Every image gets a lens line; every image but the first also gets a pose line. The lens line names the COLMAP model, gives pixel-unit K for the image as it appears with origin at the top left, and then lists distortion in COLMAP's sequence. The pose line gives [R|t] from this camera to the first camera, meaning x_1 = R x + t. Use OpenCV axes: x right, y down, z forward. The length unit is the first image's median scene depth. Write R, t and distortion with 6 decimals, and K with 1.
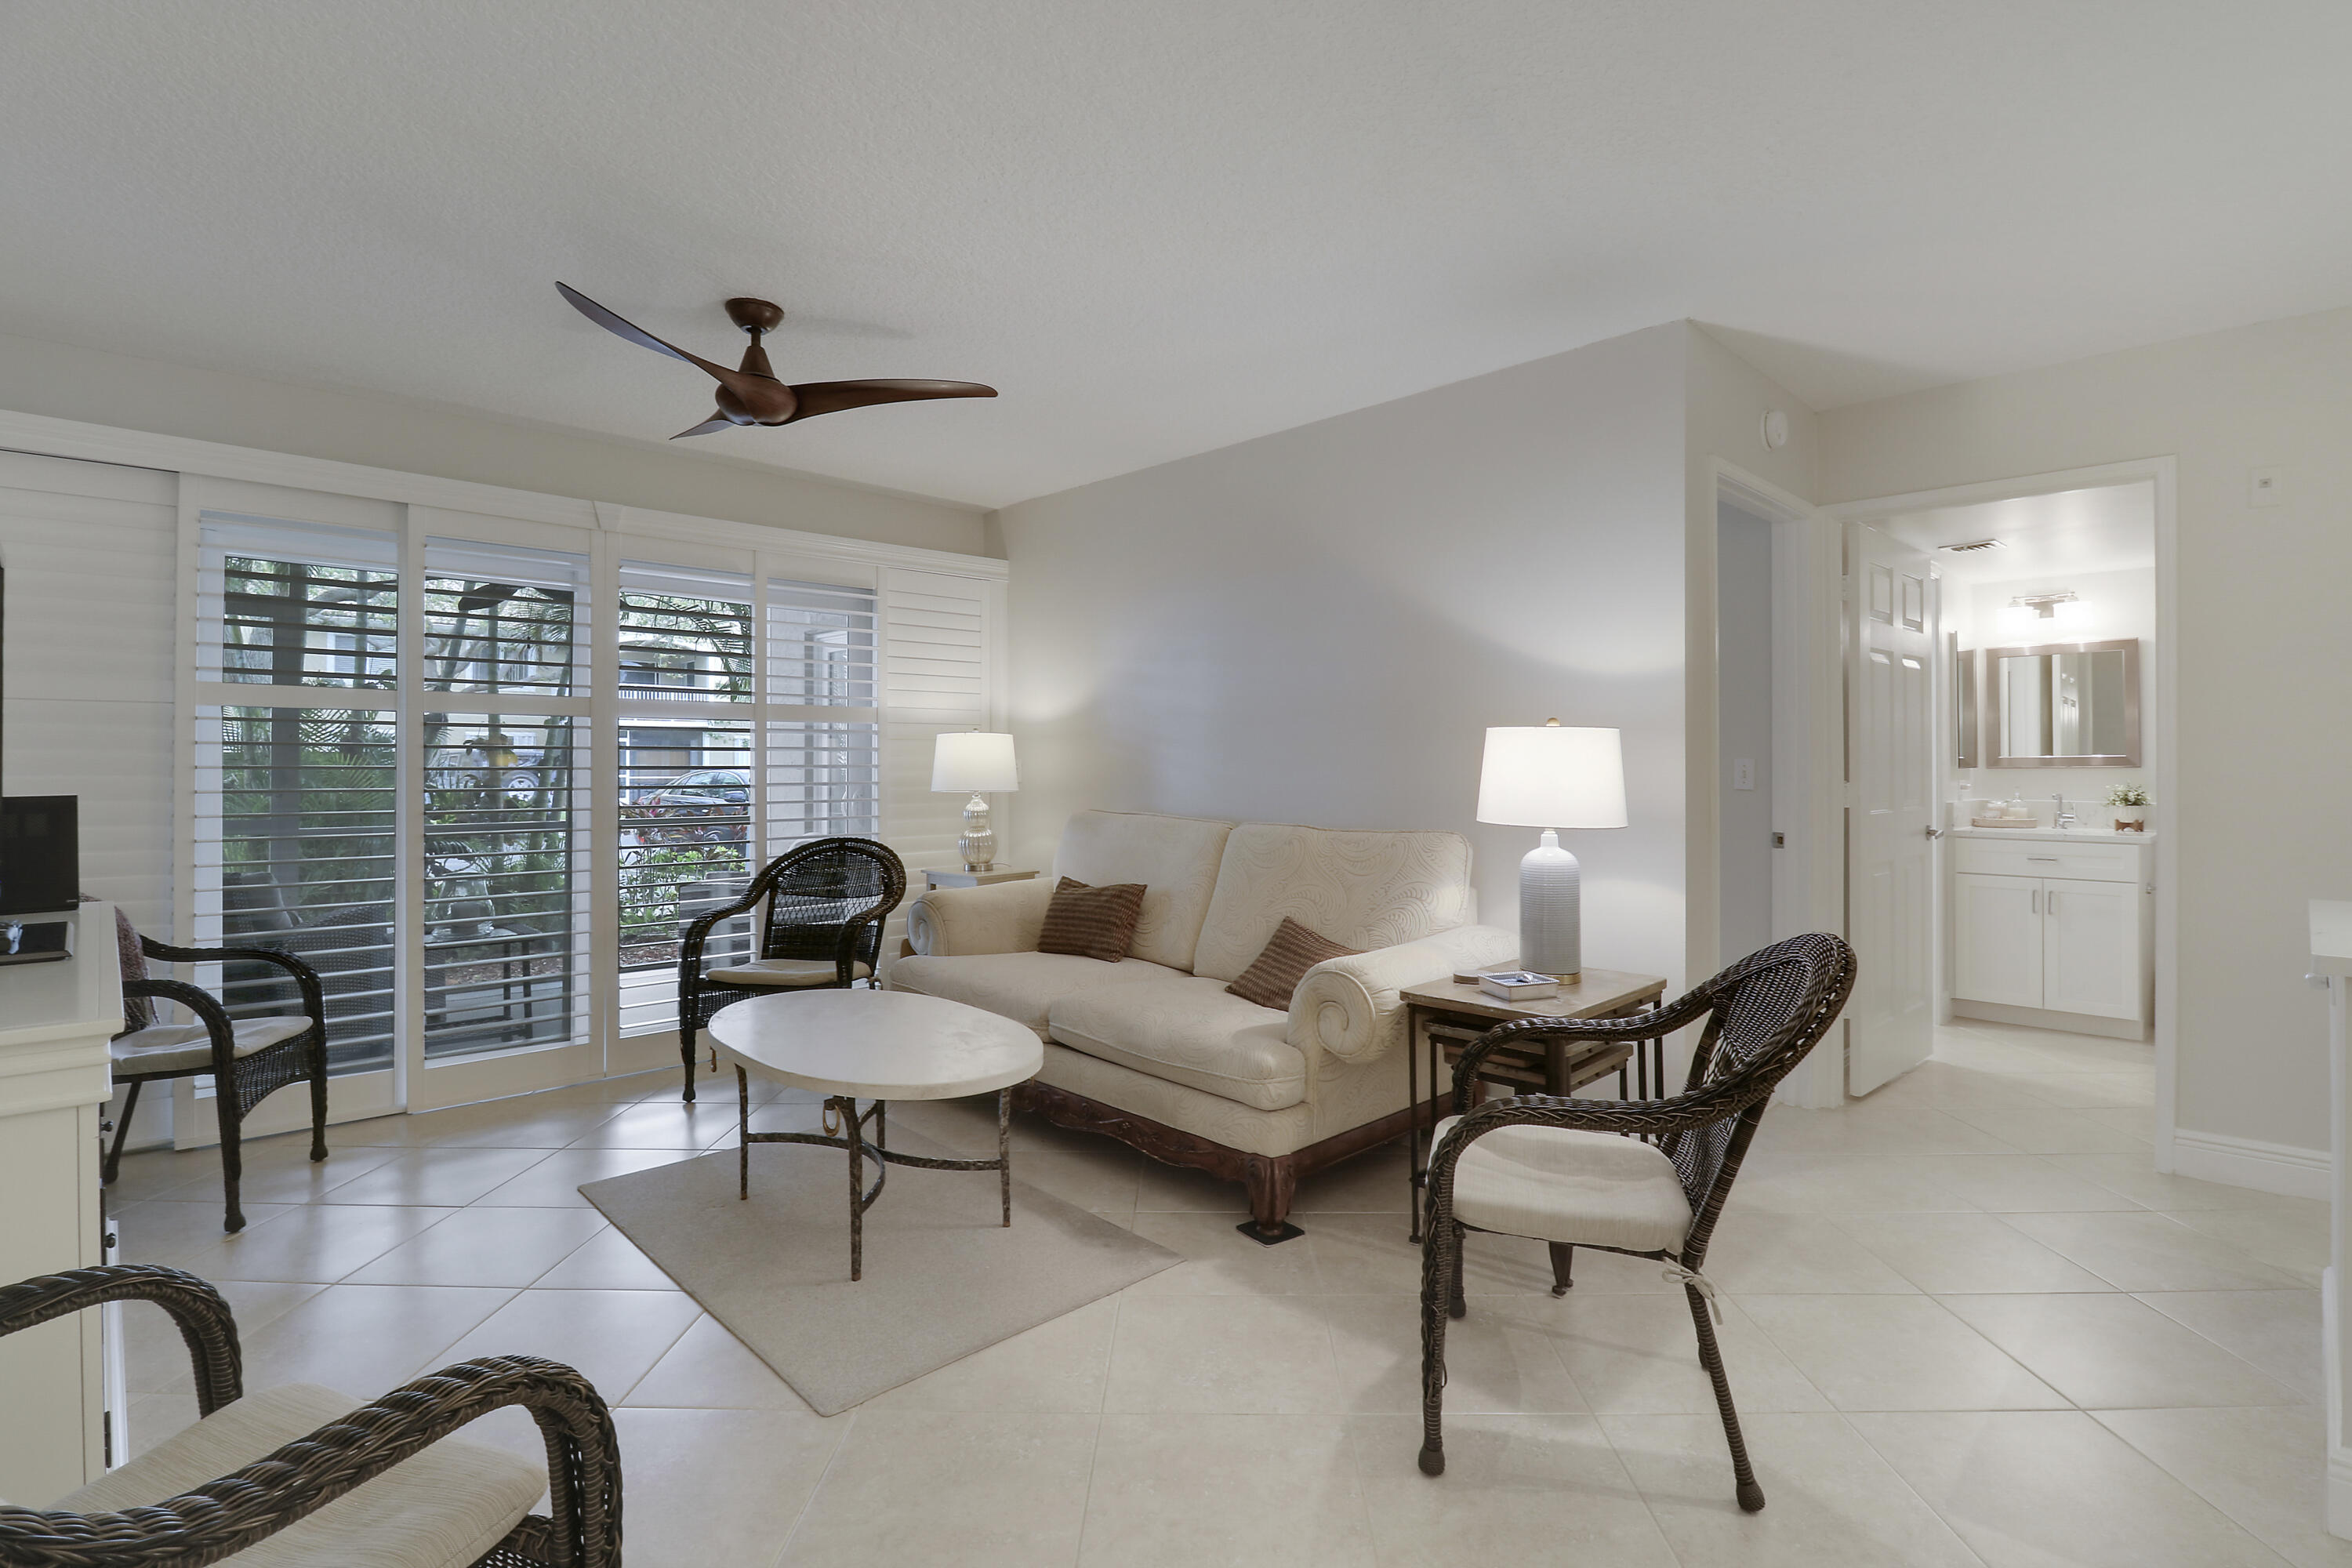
lens RADIAL K [[1099.8, 0, 1167.8], [0, 1099.8, 744.2], [0, 0, 1]] dist [0.003270, -0.013340]
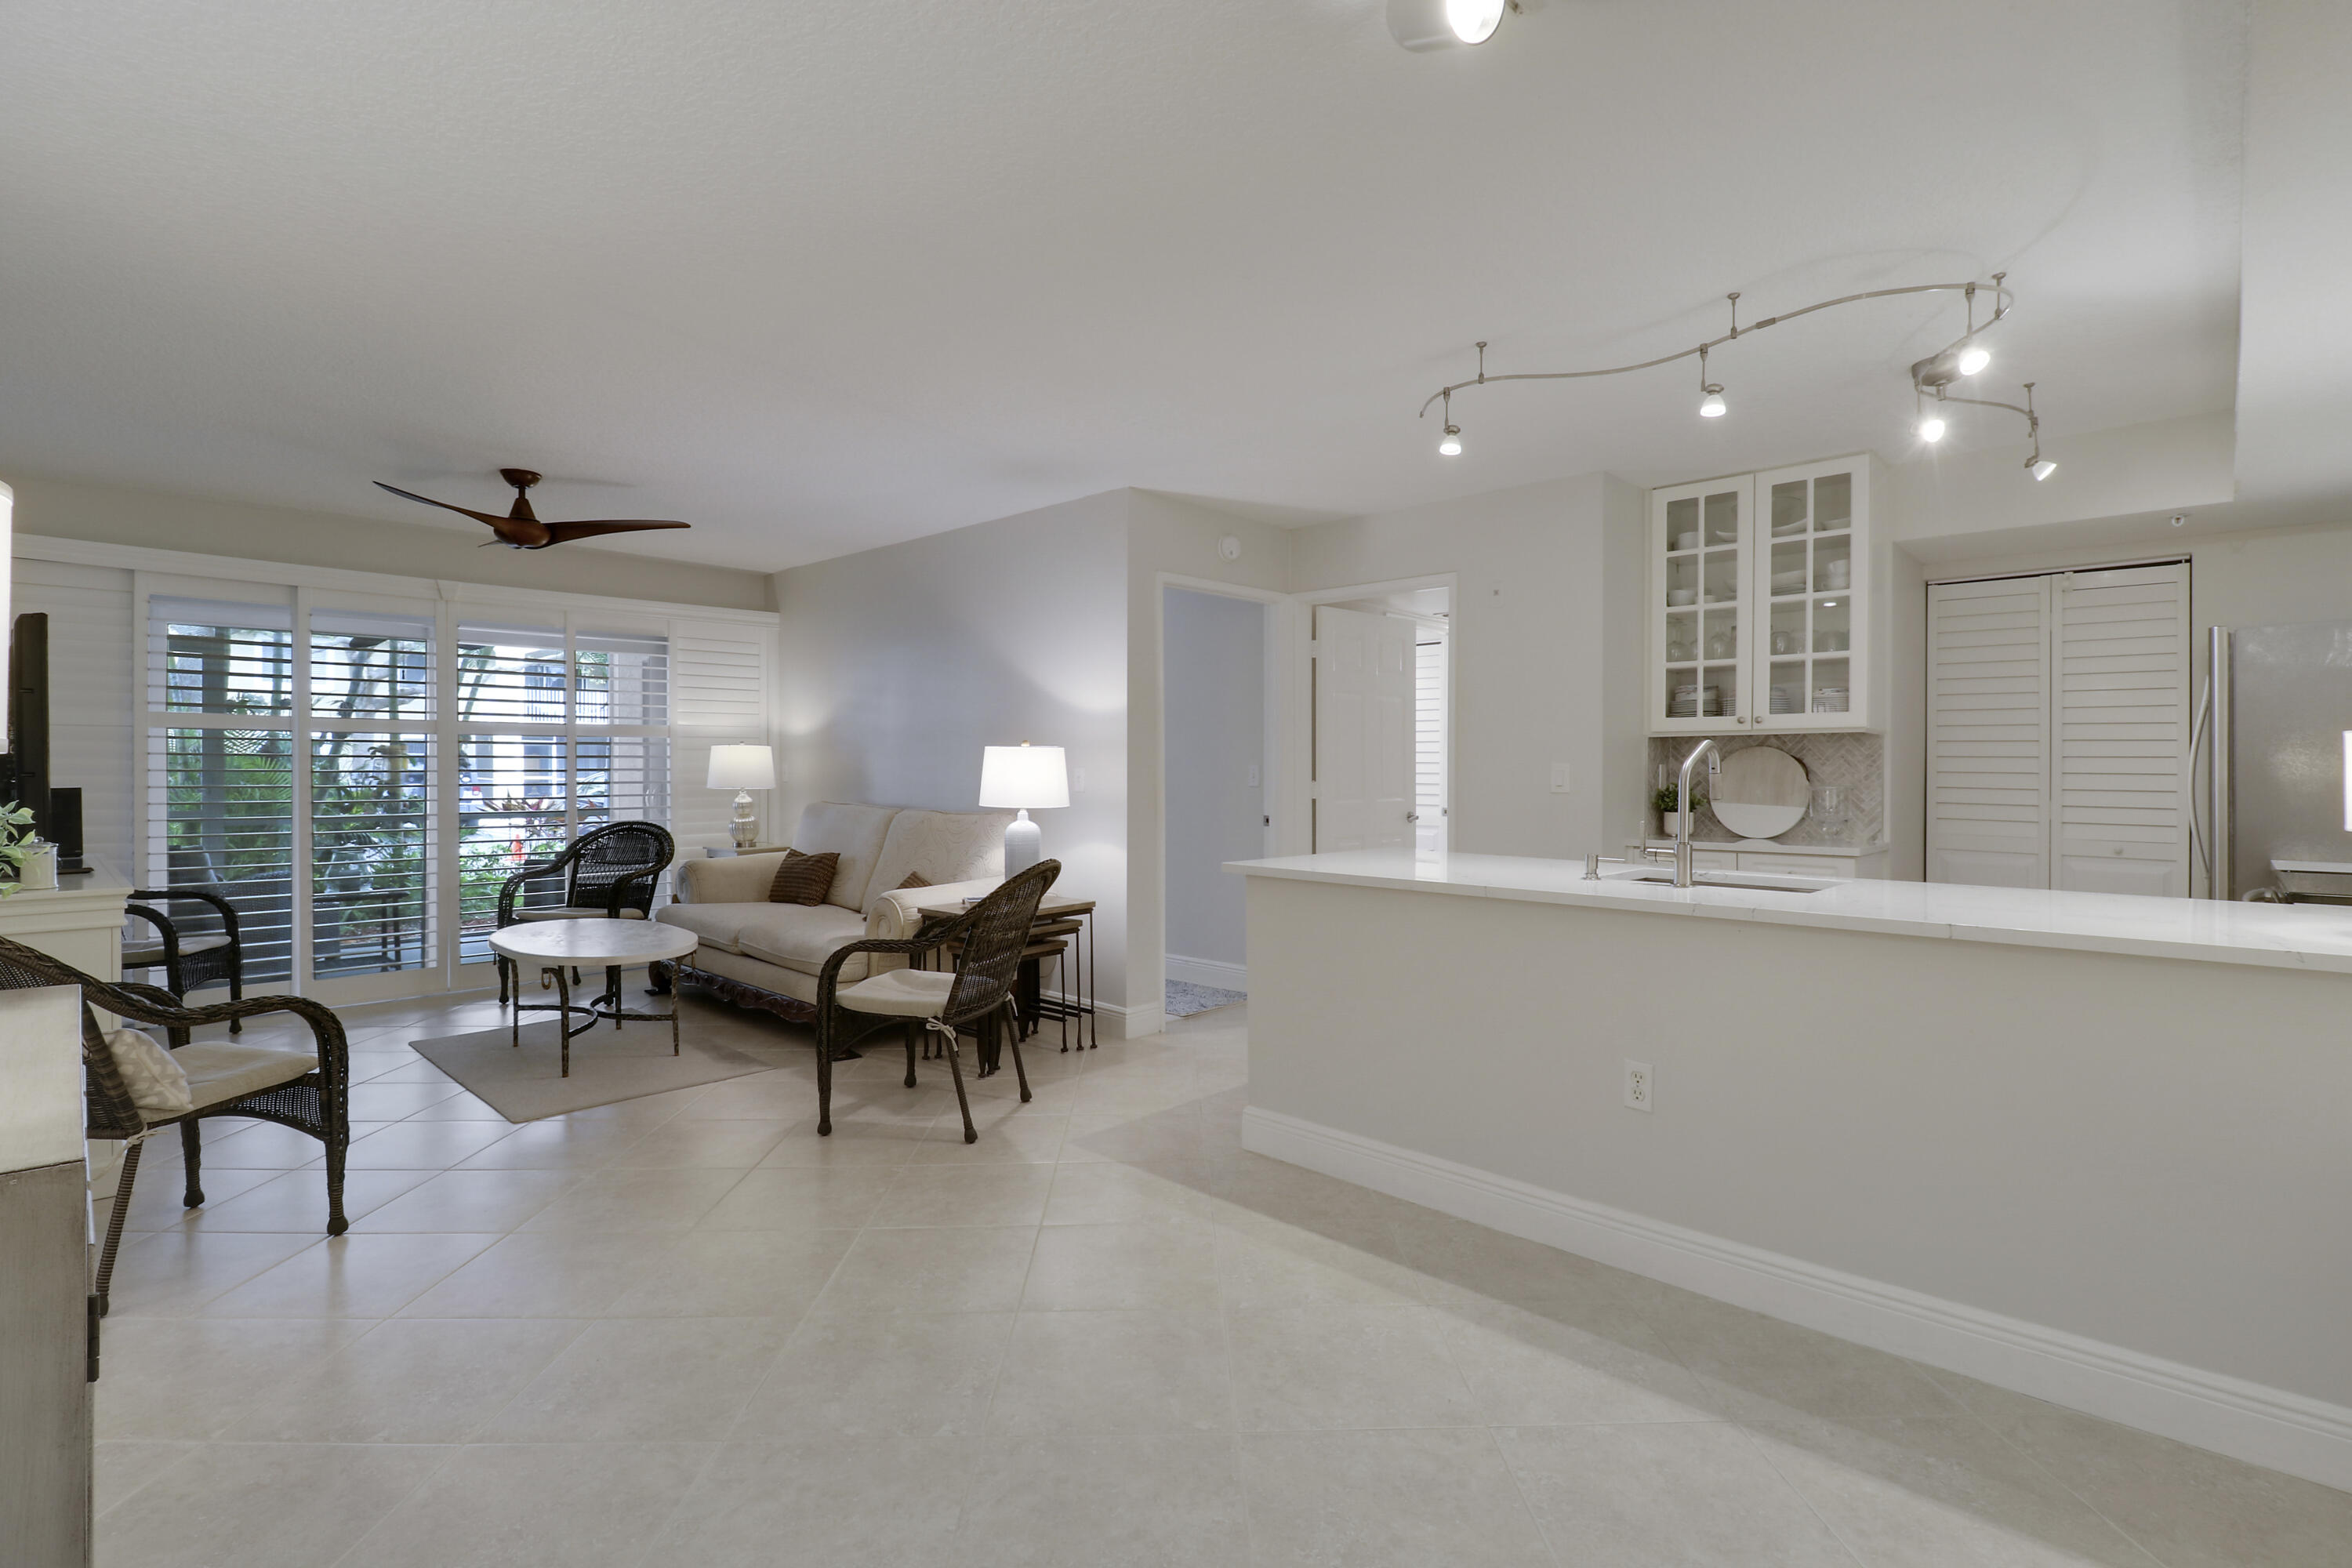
lens RADIAL K [[1099.8, 0, 1184.3], [0, 1099.8, 764.3], [0, 0, 1]] dist [0.003270, -0.013340]
pose [[0.998902, 0.001911, 0.046808, 0.433477], [-0.002624, 0.999881, 0.015178, -0.012123], [-0.046773, -0.015284, 0.998789, -0.530438]]
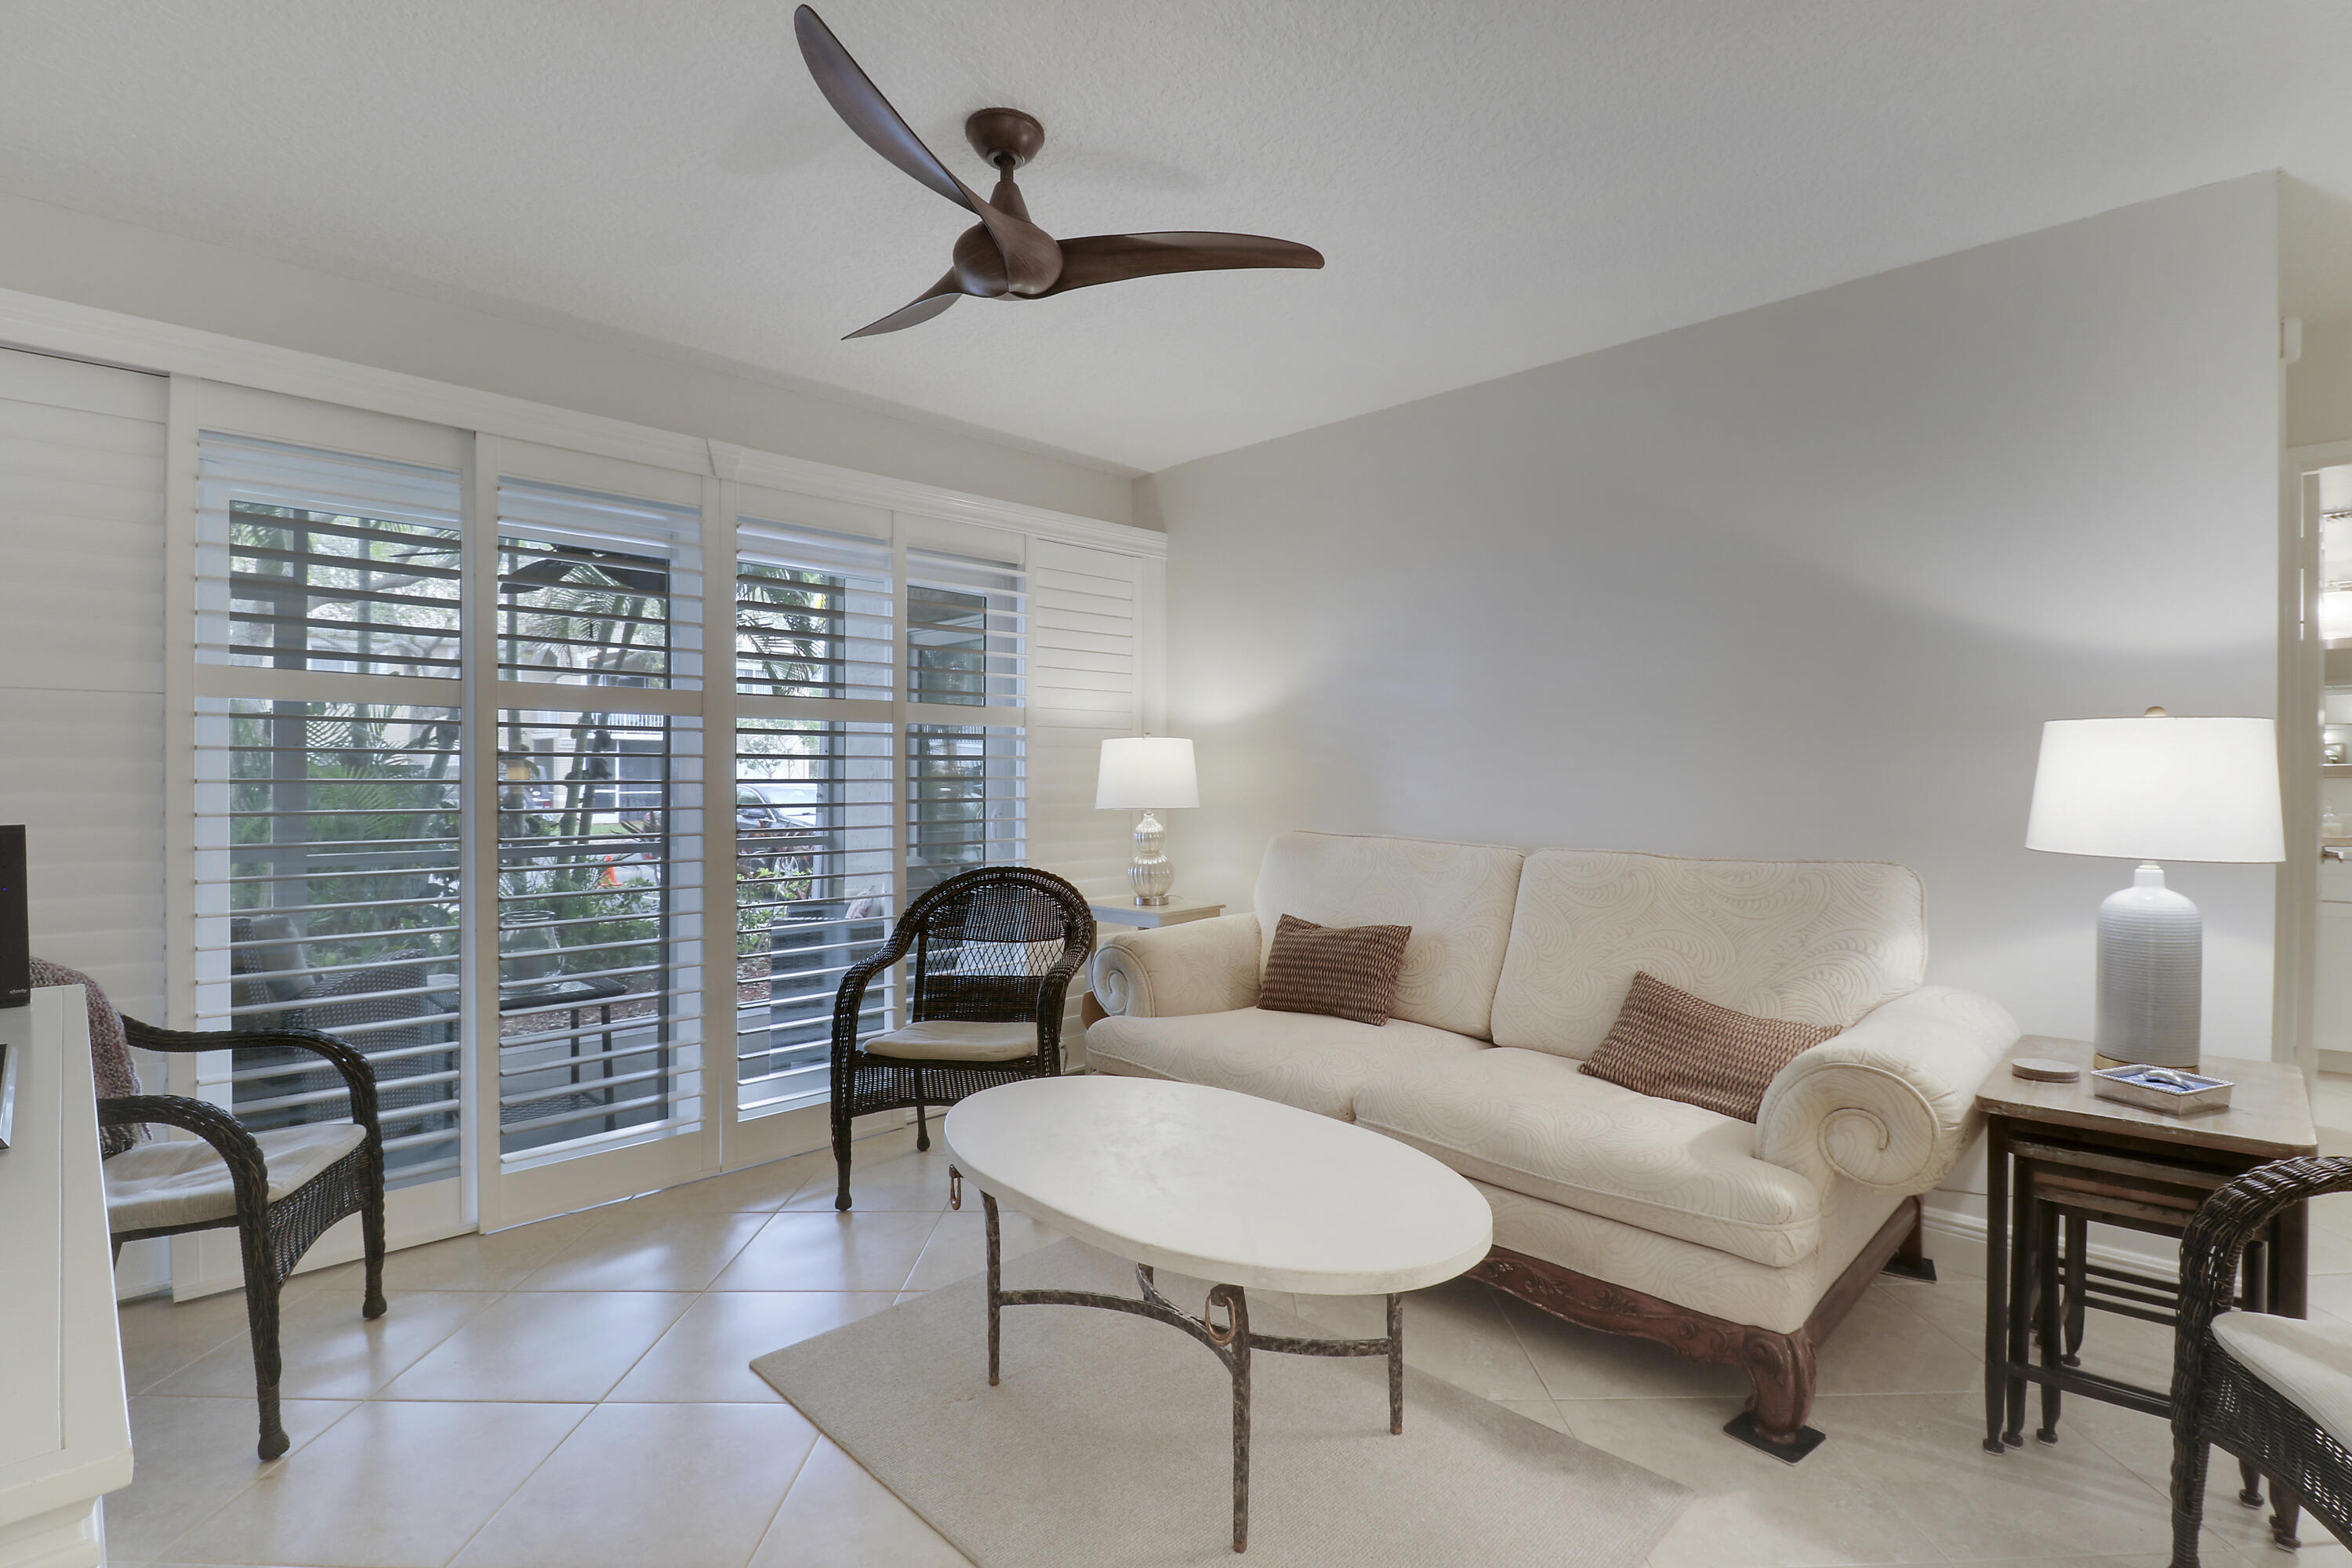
lens RADIAL K [[1099.8, 0, 1173.3], [0, 1099.8, 766.3], [0, 0, 1]] dist [0.003270, -0.013340]
pose [[0.999744, -0.002010, 0.022554, -0.250444], [0.001827, 0.999965, 0.008148, 0.006434], [-0.022570, -0.008105, 0.999712, 0.253165]]
